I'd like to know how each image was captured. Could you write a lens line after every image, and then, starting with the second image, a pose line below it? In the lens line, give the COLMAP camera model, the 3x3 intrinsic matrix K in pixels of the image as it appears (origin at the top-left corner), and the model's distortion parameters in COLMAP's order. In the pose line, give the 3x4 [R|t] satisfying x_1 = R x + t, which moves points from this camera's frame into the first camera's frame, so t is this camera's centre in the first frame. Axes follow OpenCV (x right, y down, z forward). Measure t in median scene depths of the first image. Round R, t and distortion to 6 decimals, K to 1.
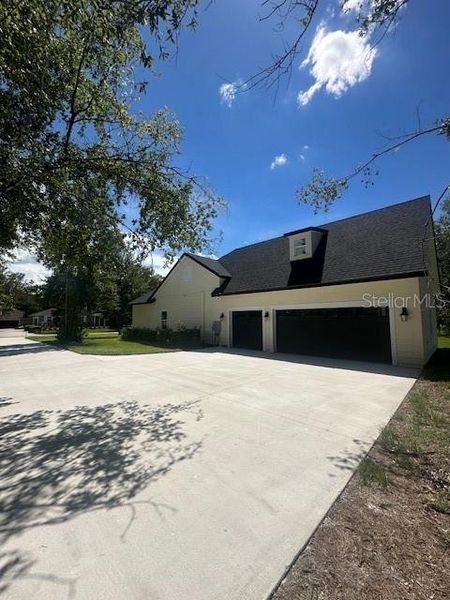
lens RADIAL K [[242.3, 0, 225.0], [0, 242.3, 300.0], [0, 0, 1]] dist [-0.000716, -0.000168]
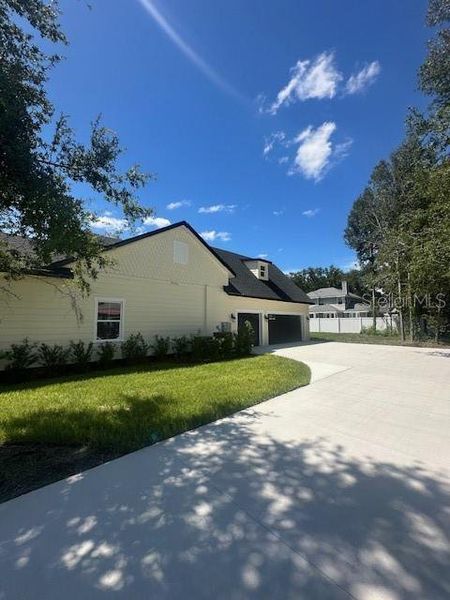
lens RADIAL K [[242.3, 0, 225.0], [0, 242.3, 300.0], [0, 0, 1]] dist [-0.000716, -0.000168]
pose [[0.010069, 0.086329, 0.996216, -1.071322], [-0.083033, 0.992898, -0.085202, 0.092605], [-0.996496, -0.081861, 0.017166, 1.130280]]
